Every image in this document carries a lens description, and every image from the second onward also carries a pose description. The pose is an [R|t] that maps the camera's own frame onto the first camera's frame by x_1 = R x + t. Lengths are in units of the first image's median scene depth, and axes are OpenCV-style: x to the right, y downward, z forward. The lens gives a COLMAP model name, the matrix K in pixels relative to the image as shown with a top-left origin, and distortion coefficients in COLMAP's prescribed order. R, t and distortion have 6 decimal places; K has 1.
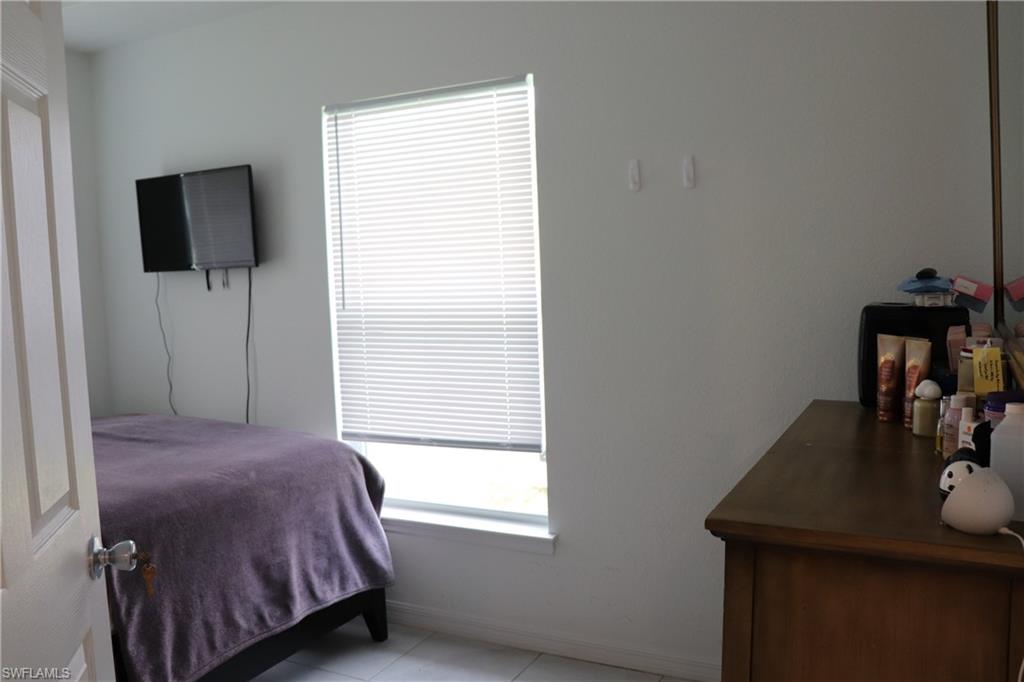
lens RADIAL K [[875.0, 0, 512.1], [0, 875.0, 344.4], [0, 0, 1]] dist [-0.118980, 0.033303]
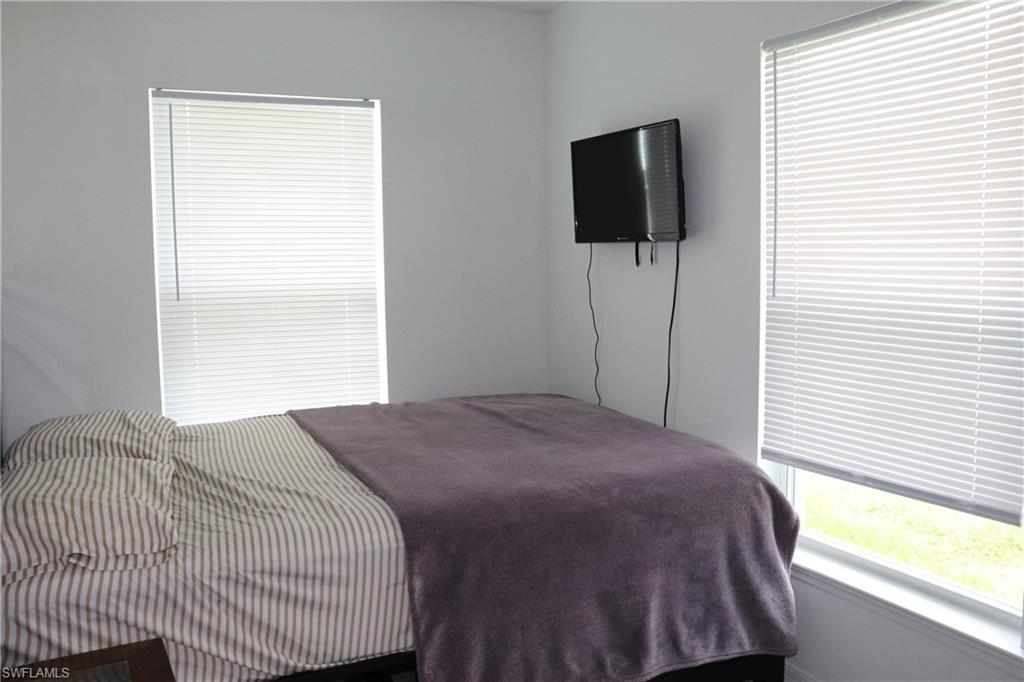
lens RADIAL K [[875.0, 0, 512.0], [0, 875.0, 334.5], [0, 0, 1]] dist [-0.118980, 0.033303]
pose [[0.806138, 0.080033, -0.586291, 0.090250], [-0.066078, 0.996790, 0.045214, -0.029170], [0.588027, 0.002293, 0.808838, 0.247034]]
